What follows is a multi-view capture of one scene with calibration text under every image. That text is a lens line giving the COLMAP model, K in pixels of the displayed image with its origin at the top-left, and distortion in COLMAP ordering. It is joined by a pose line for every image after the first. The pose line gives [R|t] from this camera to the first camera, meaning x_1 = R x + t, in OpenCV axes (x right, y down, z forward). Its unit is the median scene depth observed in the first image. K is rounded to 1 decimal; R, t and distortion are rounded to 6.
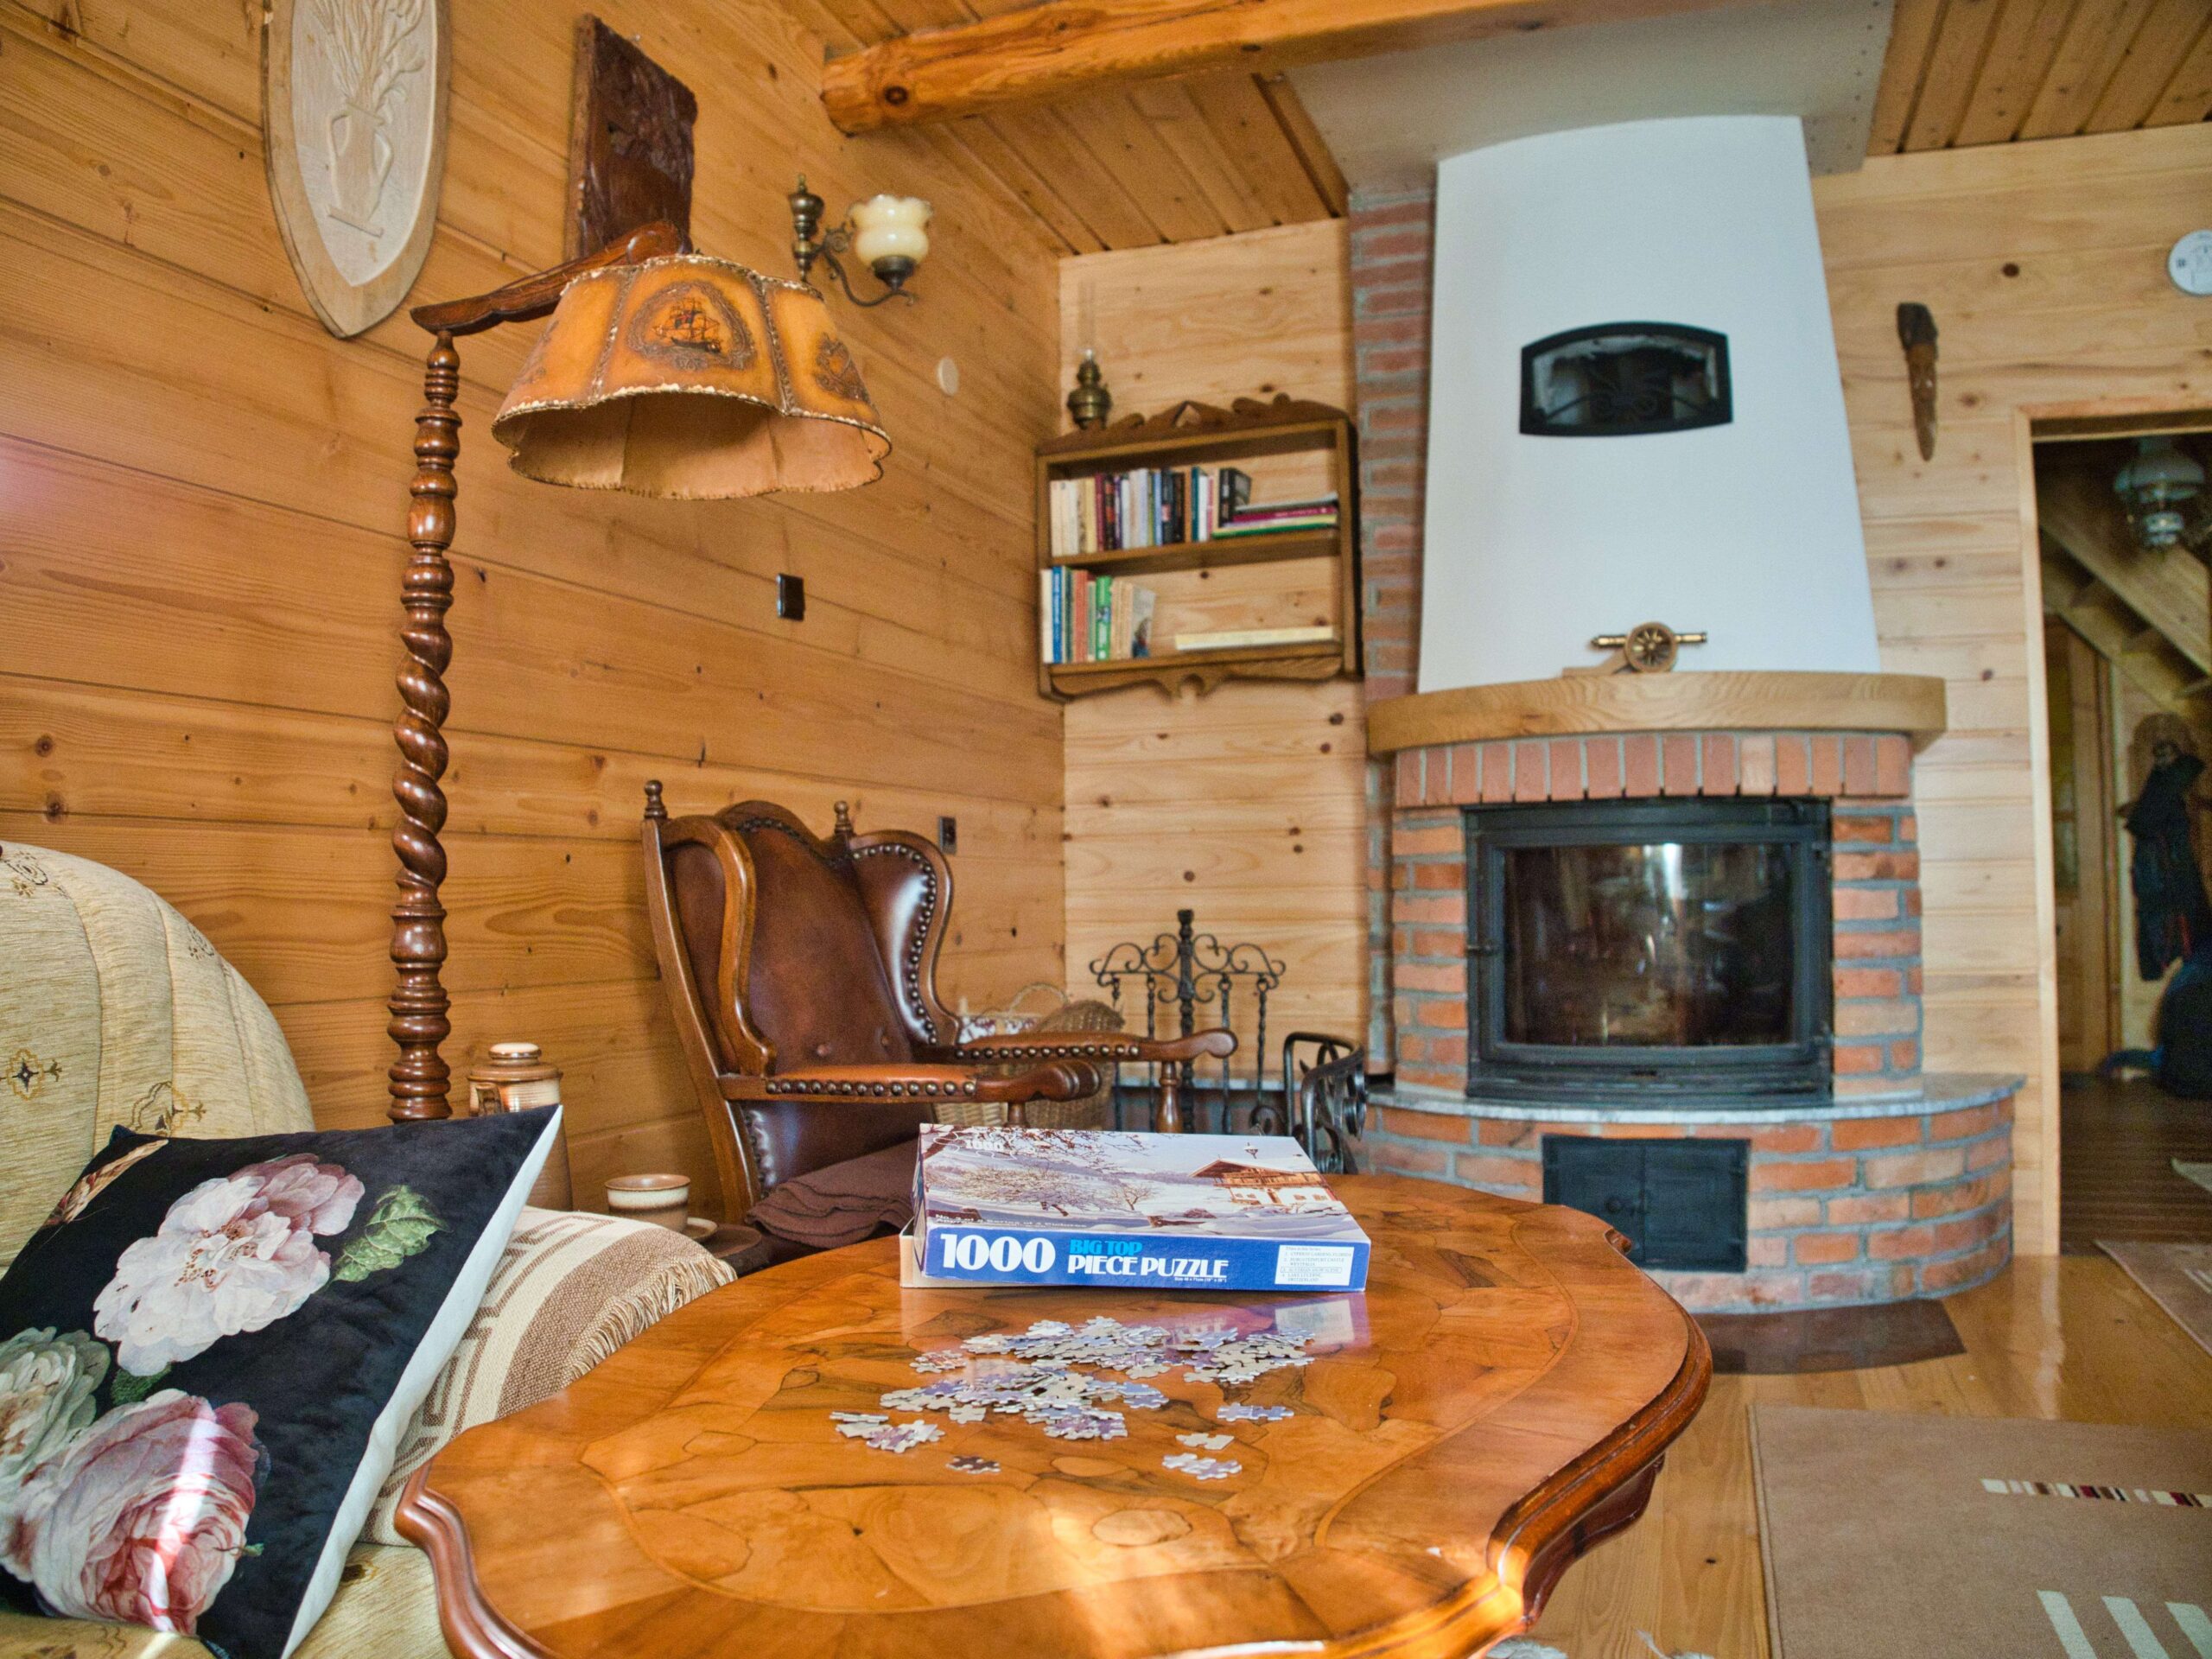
lens RADIAL K [[1641.1, 0, 1093.7], [0, 1641.1, 821.9], [0, 0, 1]] dist [-0.210474, 0.108480]
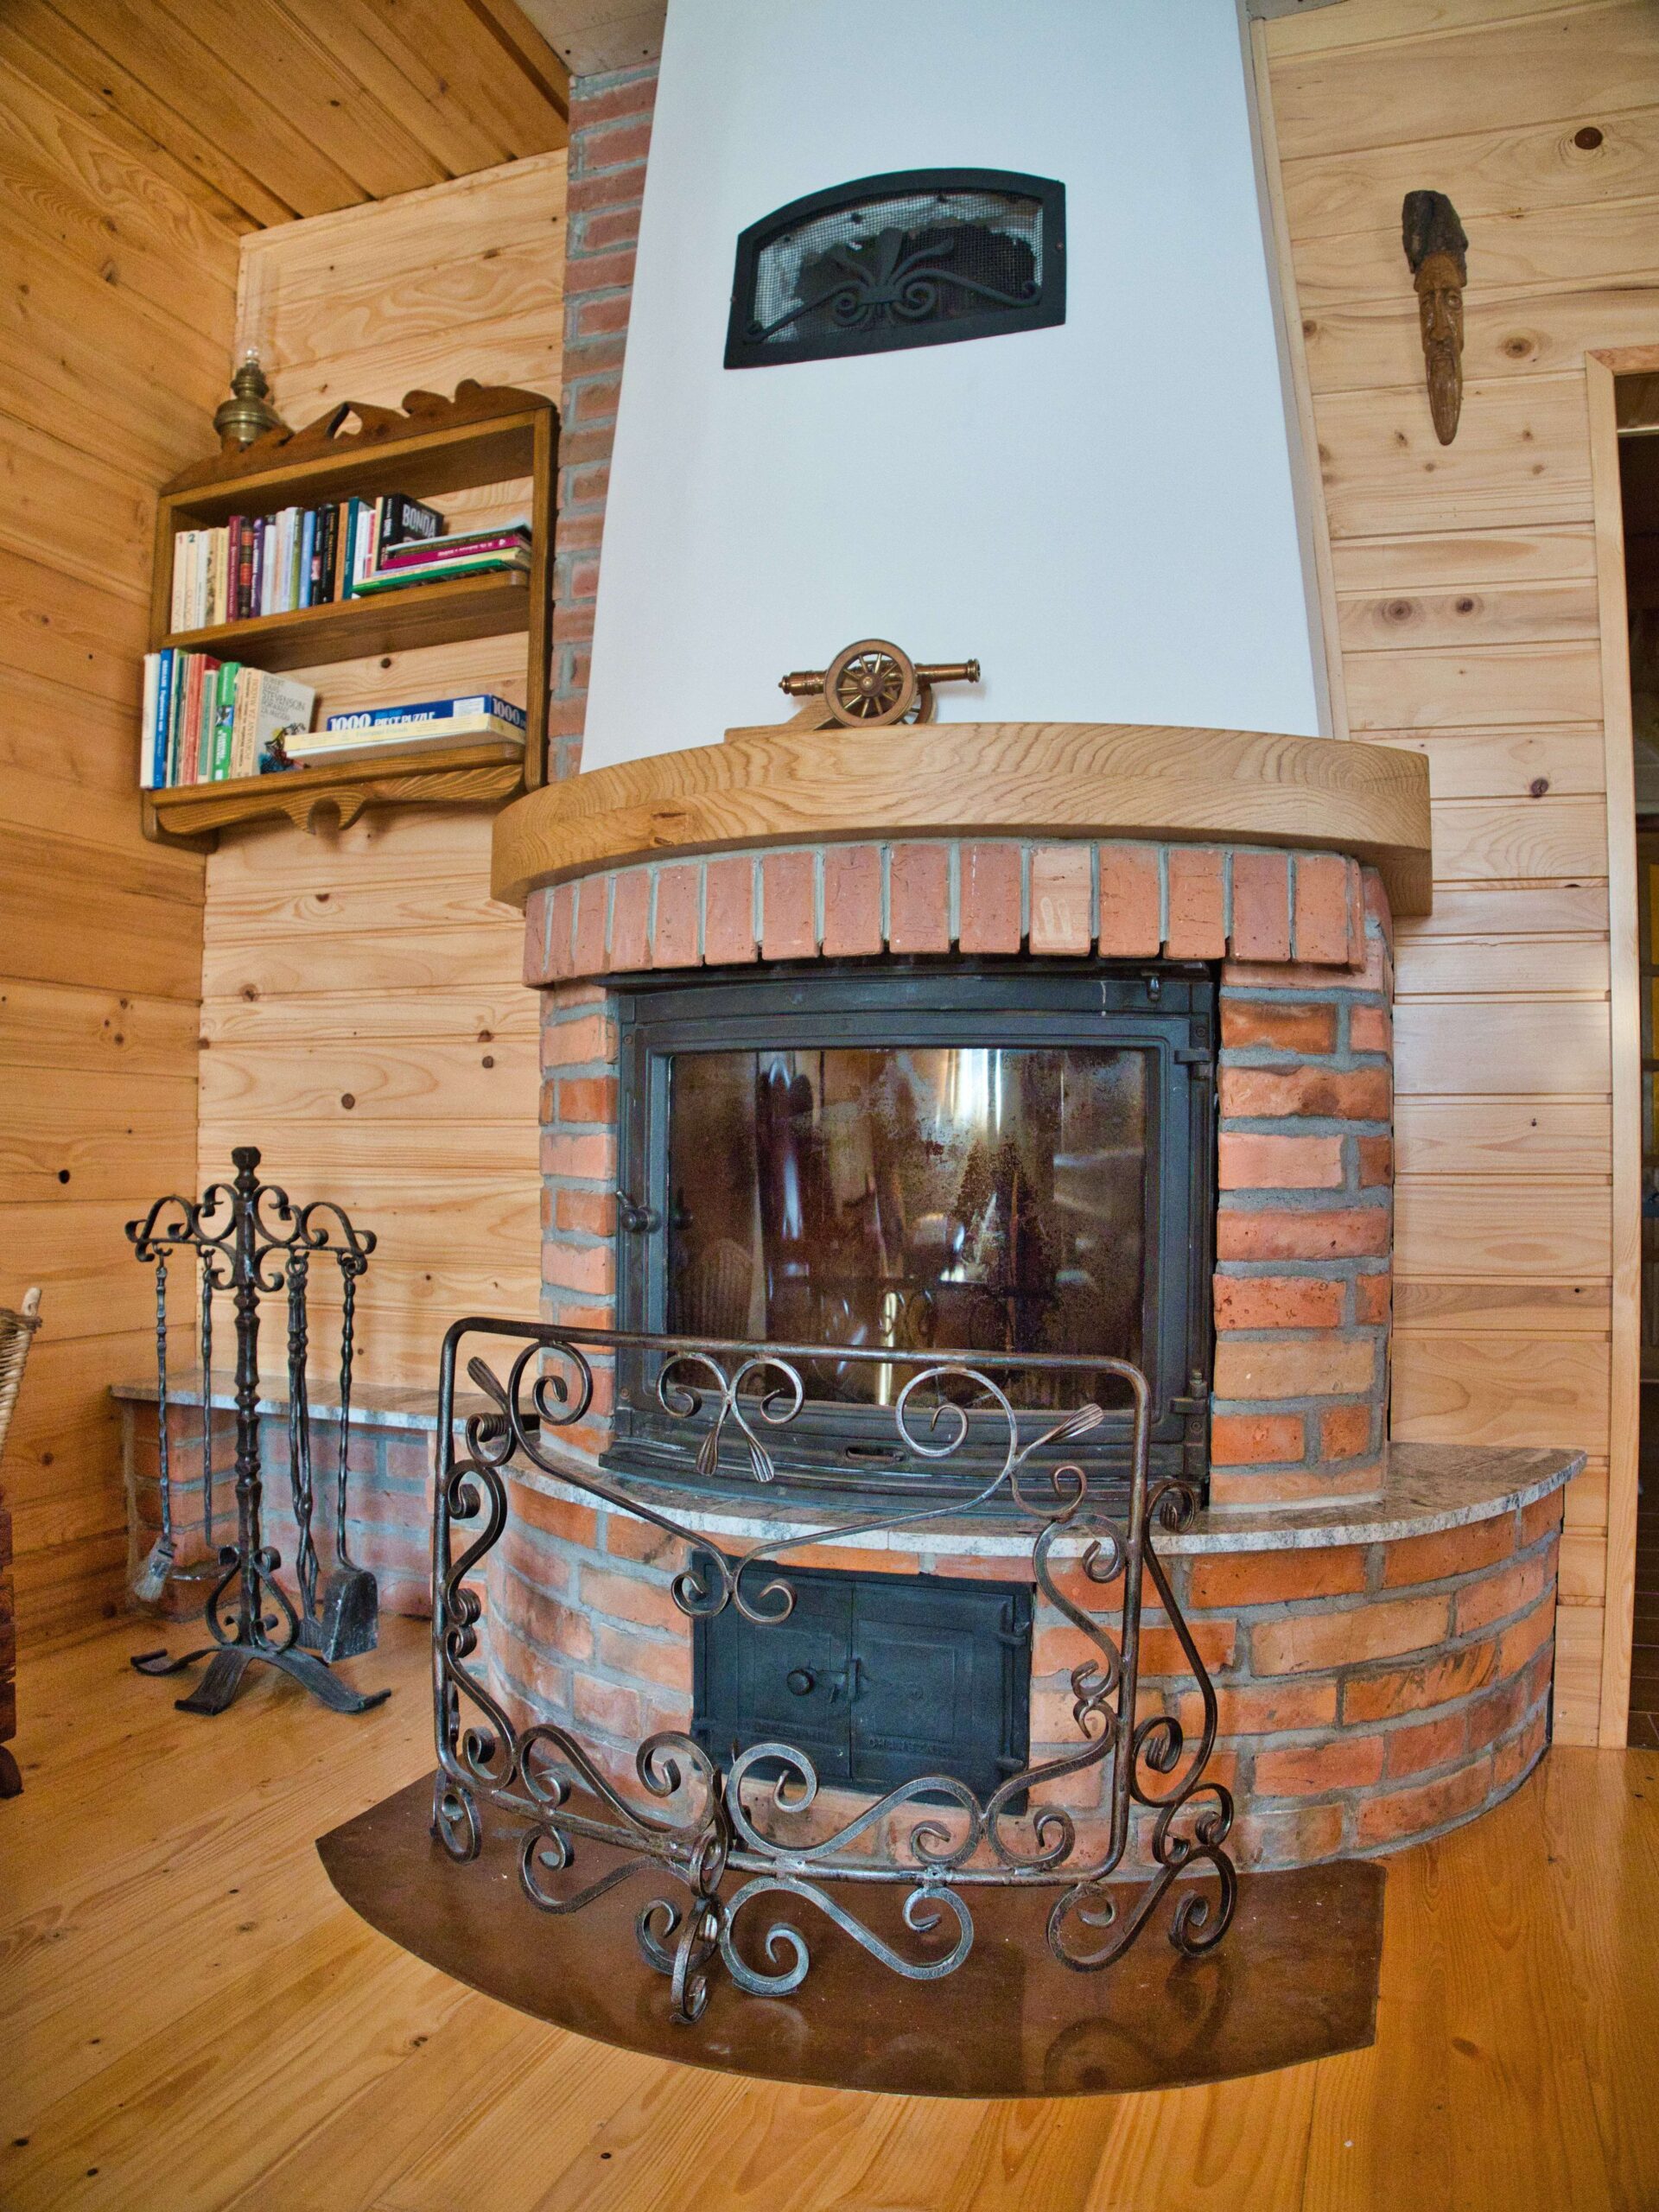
lens RADIAL K [[1641.1, 0, 814.2], [0, 1641.1, 1120.5], [0, 0, 1]] dist [-0.210474, 0.108480]
pose [[0.999700, 0.017284, 0.017369, 0.283220], [-0.017769, 0.999445, 0.028168, 0.022124], [-0.016873, -0.028469, 0.999452, 0.385062]]
